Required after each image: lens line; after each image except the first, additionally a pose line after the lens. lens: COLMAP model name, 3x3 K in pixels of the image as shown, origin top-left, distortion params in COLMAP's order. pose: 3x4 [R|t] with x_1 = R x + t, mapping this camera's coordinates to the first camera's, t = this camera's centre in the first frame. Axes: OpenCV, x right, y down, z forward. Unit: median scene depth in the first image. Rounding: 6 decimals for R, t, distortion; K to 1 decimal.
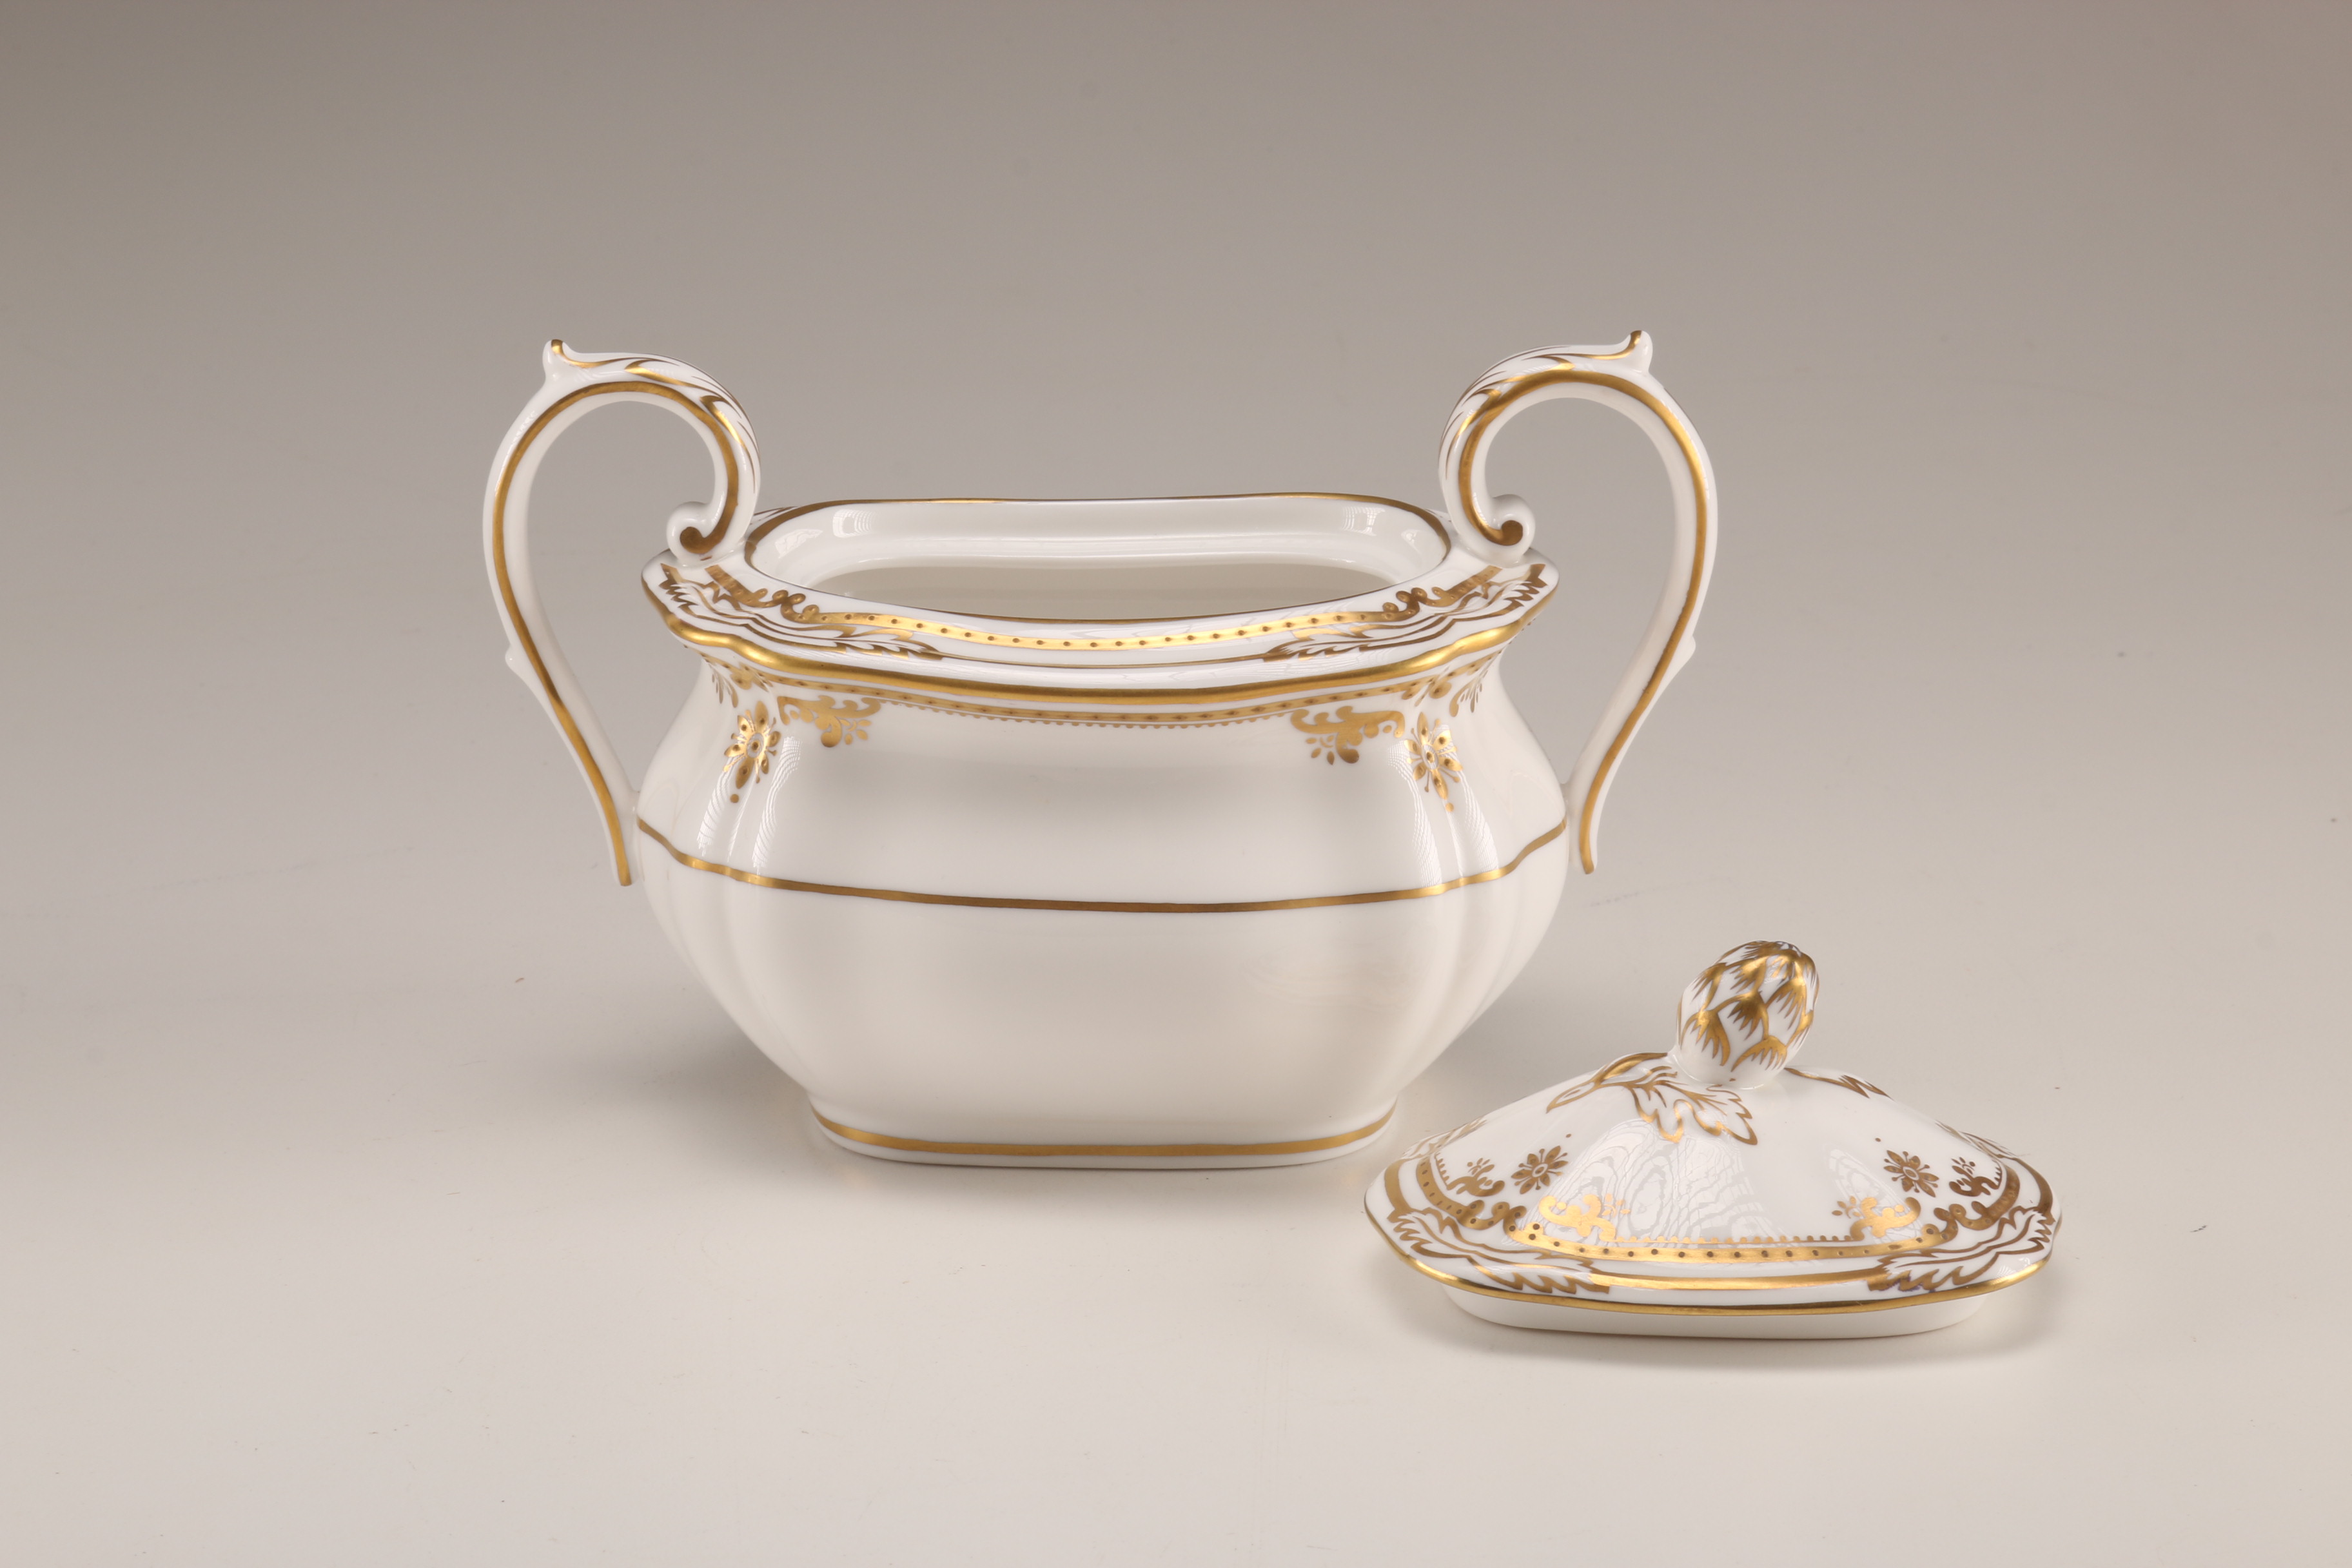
lens RADIAL K [[5848.9, 0, 1176.0], [0, 5848.9, 784.0], [0, 0, 1]] dist [-0.038488, 0.172718]
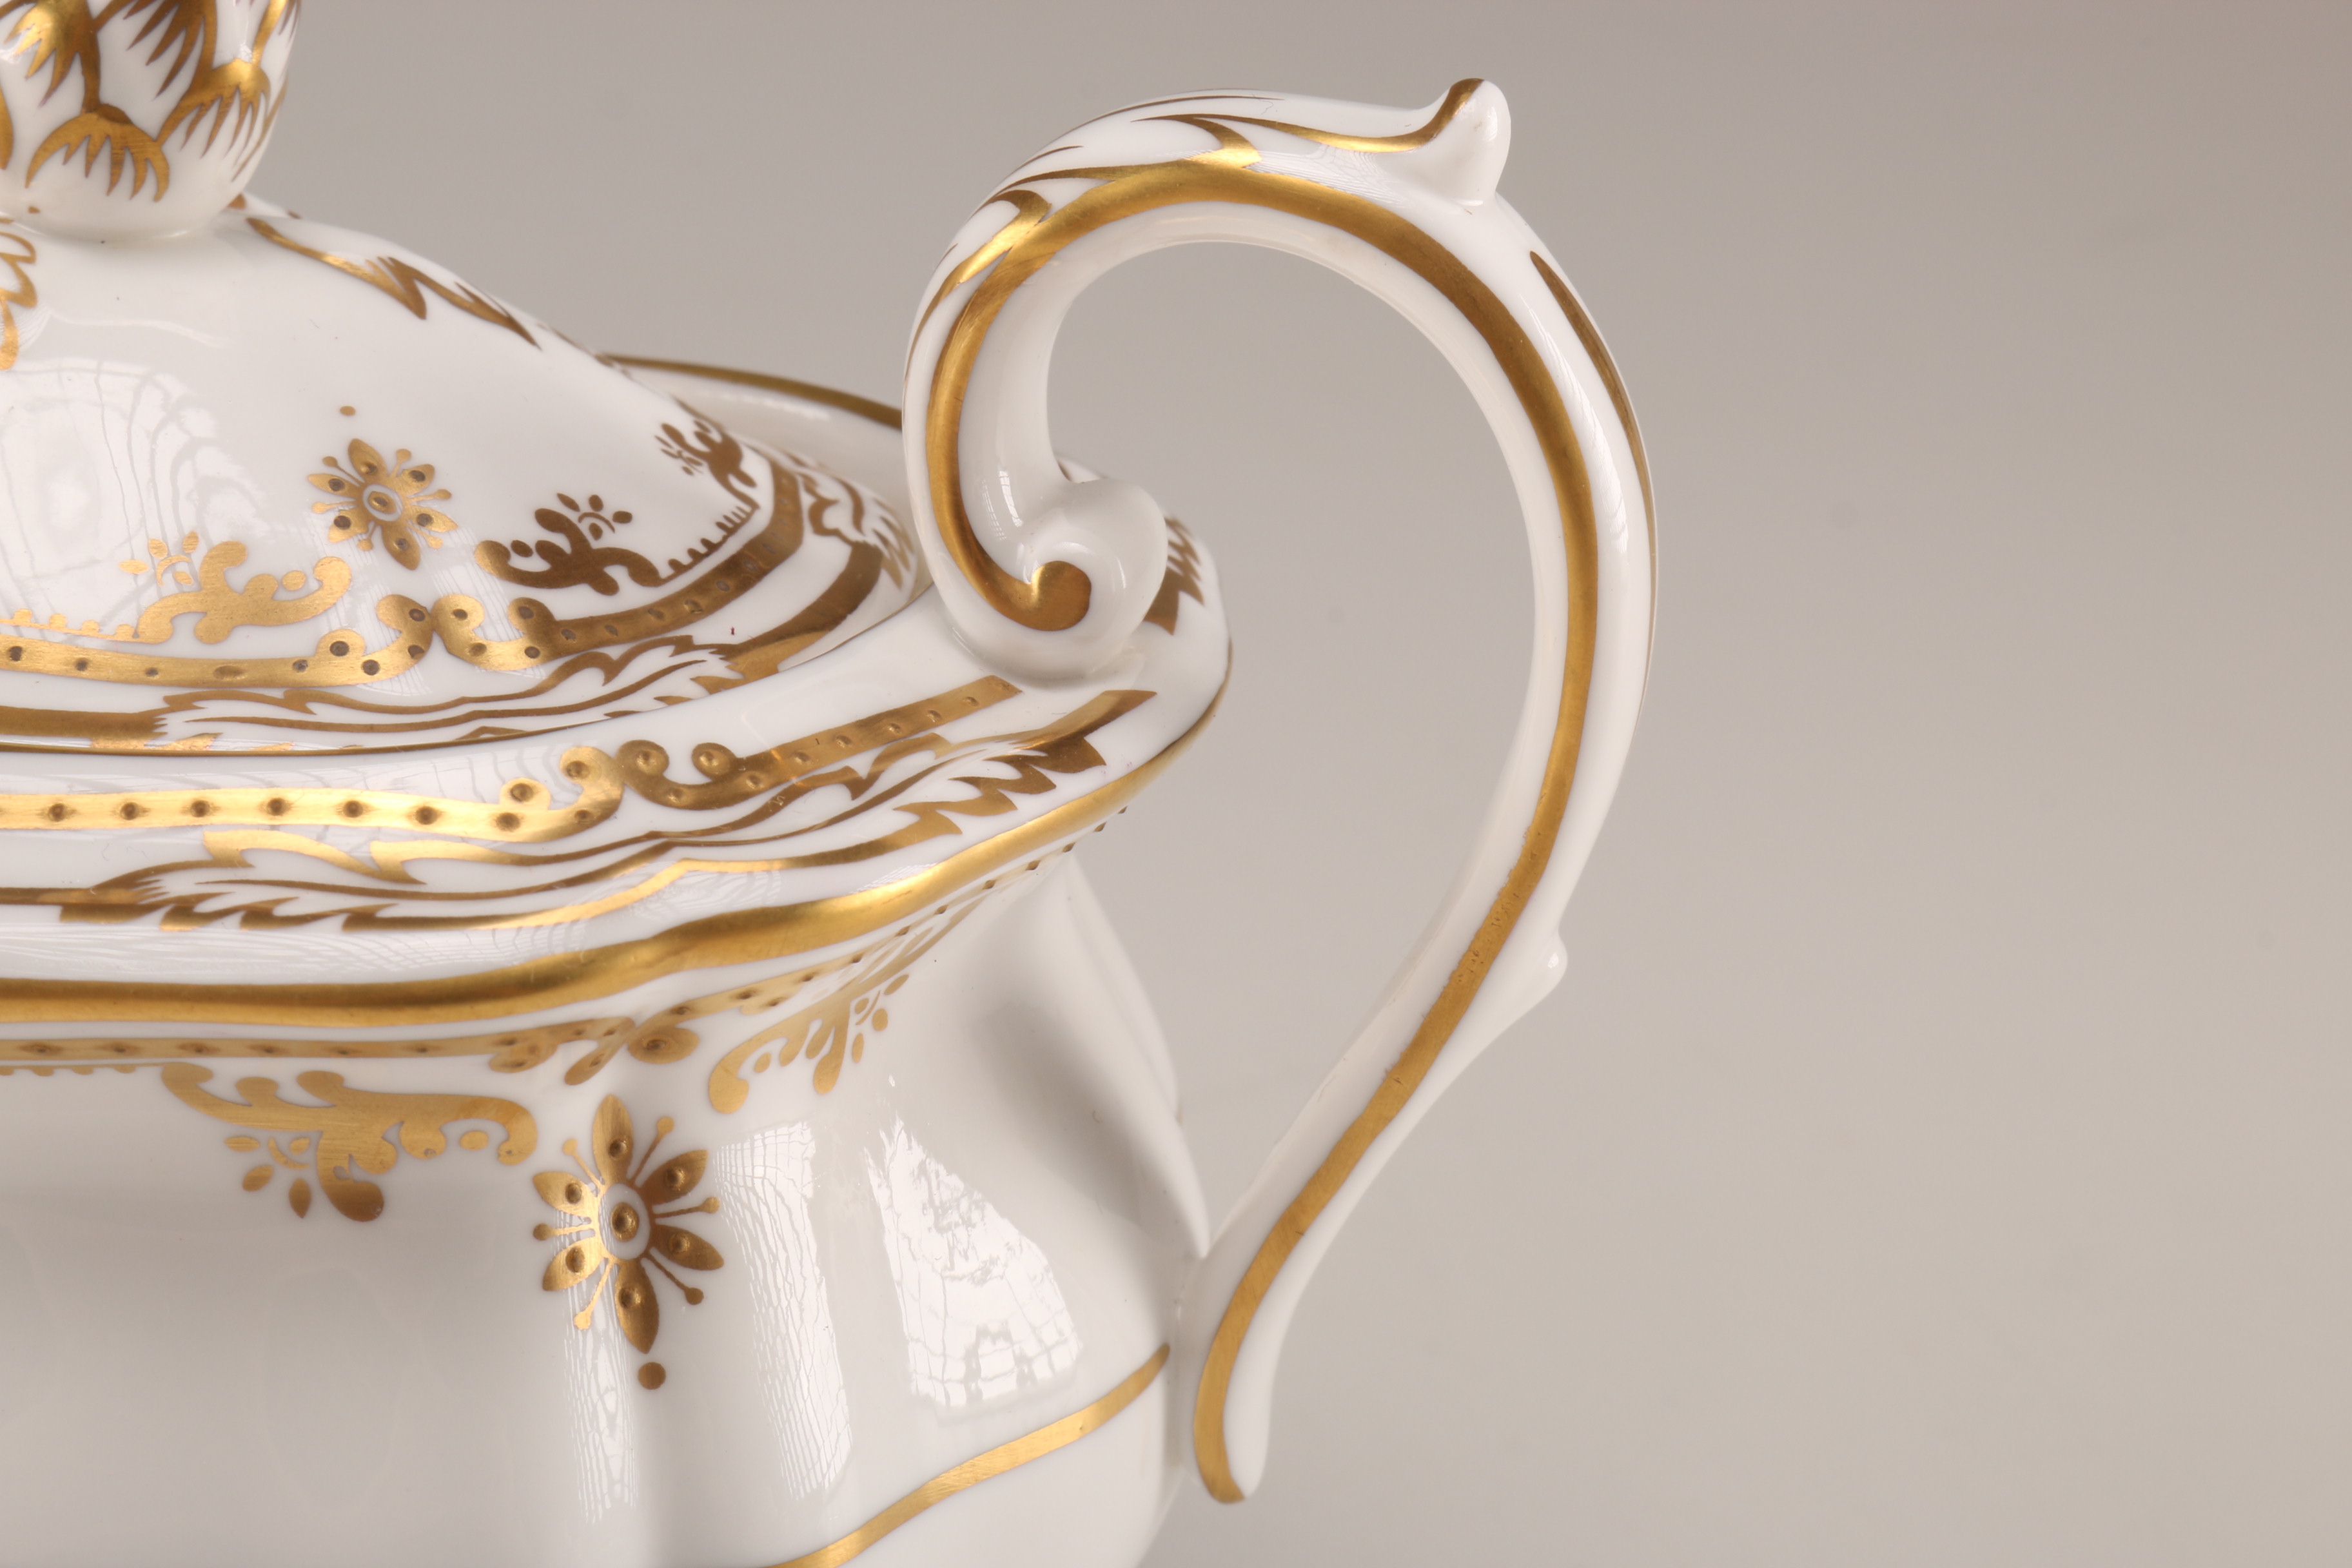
lens RADIAL K [[5848.9, 0, 1176.0], [0, 5848.9, 784.0], [0, 0, 1]] dist [-0.038488, 0.172718]
pose [[0.970161, 0.151314, -0.189451, 0.137595], [-0.136644, 0.986676, 0.088316, -0.065789], [0.200291, -0.059793, 0.977910, 0.666297]]
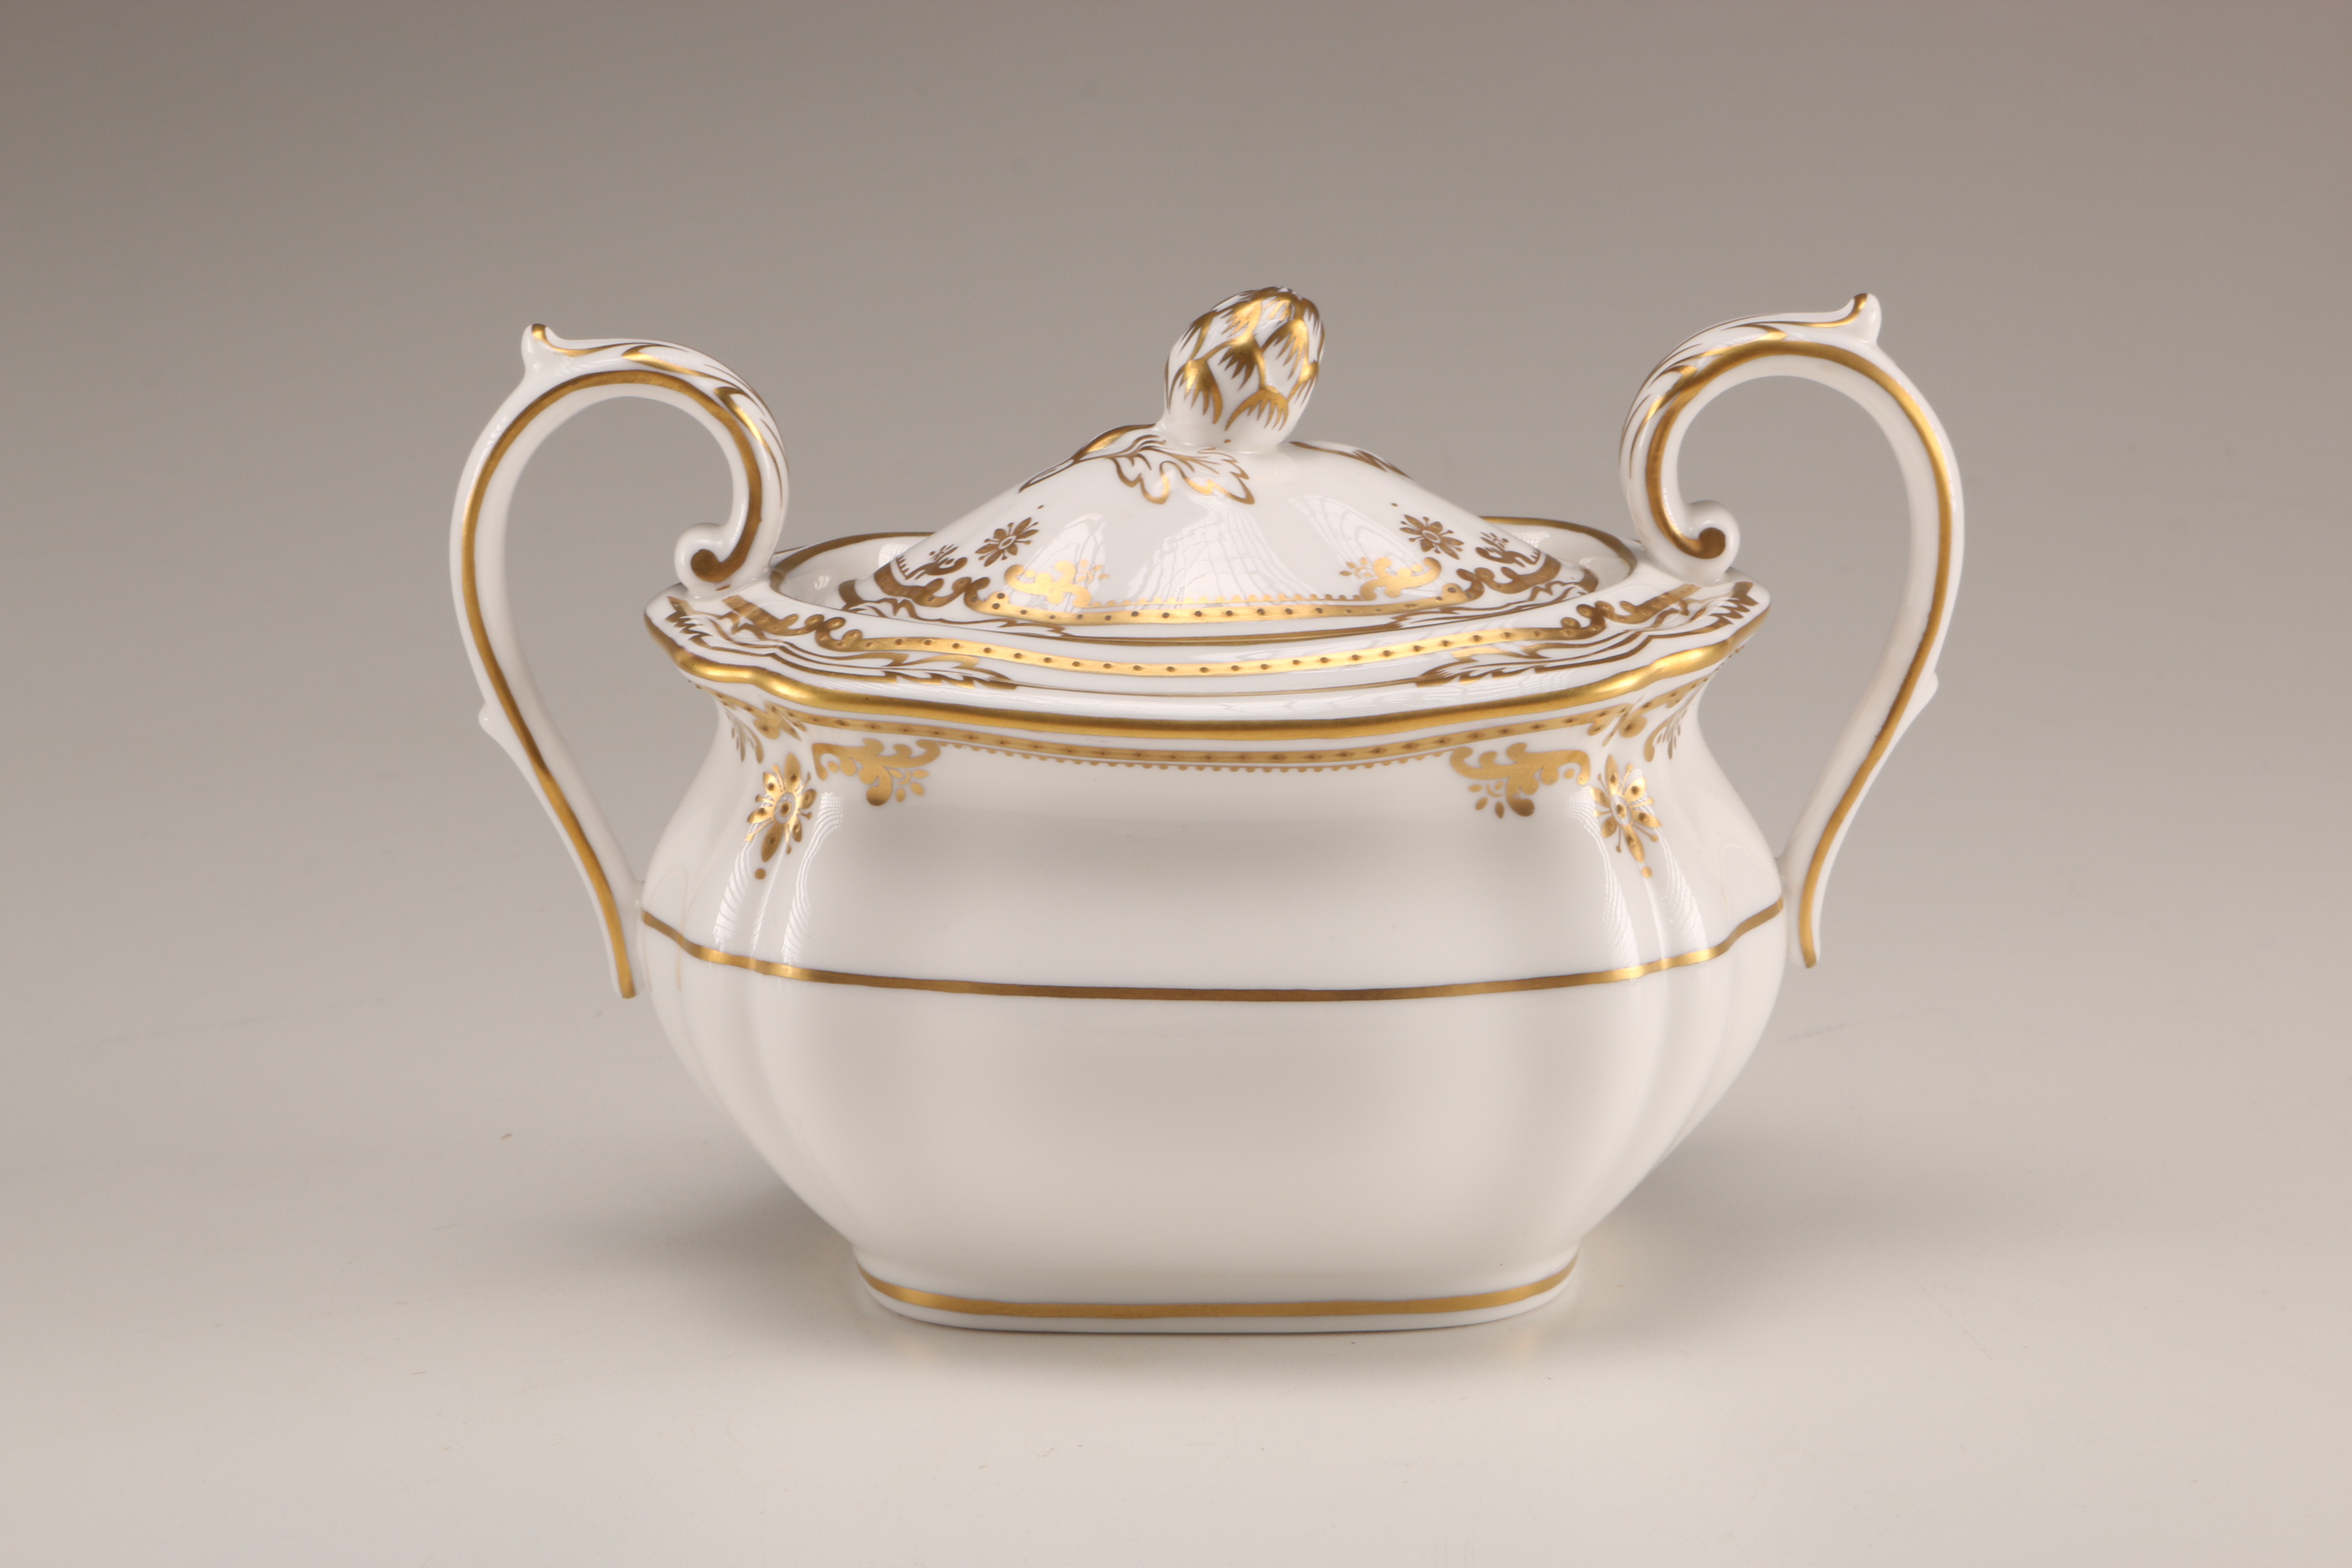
lens RADIAL K [[5848.9, 0, 1176.0], [0, 5848.9, 784.0], [0, 0, 1]] dist [-0.038488, 0.172718]
pose [[0.999898, -0.012888, -0.006216, -0.012907], [0.012495, 0.998151, -0.059491, 0.039000], [0.006972, 0.059407, 0.998209, 0.193786]]
